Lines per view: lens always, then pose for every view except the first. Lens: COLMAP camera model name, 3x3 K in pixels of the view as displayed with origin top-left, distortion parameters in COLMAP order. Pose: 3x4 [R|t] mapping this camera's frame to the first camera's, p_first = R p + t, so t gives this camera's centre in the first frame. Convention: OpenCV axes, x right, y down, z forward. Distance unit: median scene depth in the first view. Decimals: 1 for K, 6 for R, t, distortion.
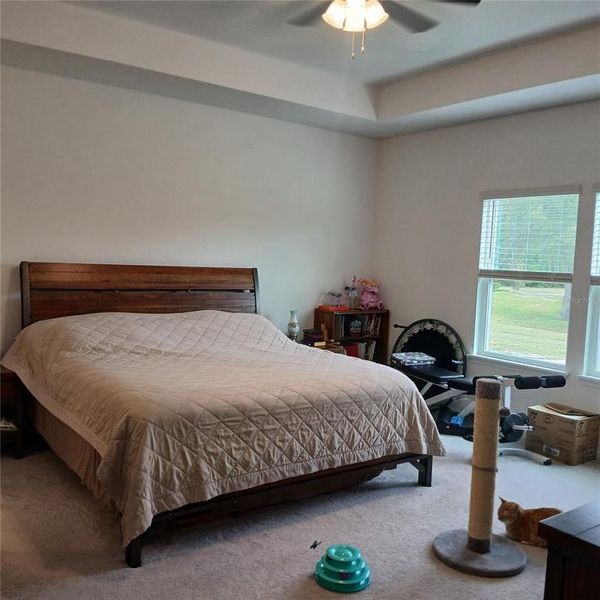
lens RADIAL K [[604.0, 0, 300.0], [0, 604.0, 300.0], [0, 0, 1]] dist [0.084408, -0.159258]
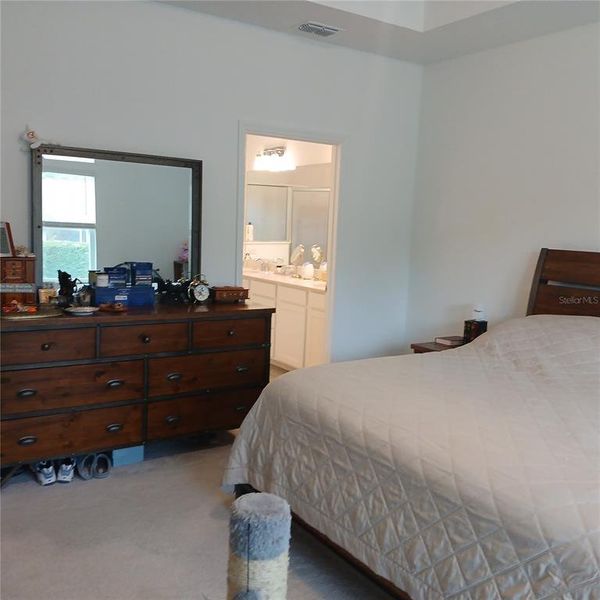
lens RADIAL K [[604.0, 0, 300.0], [0, 604.0, 300.0], [0, 0, 1]] dist [0.084408, -0.159258]
pose [[-0.019163, 0.083991, -0.996282, 0.625248], [-0.116096, 0.989538, 0.085656, -0.031804], [0.993053, 0.117305, -0.009212, 0.920531]]
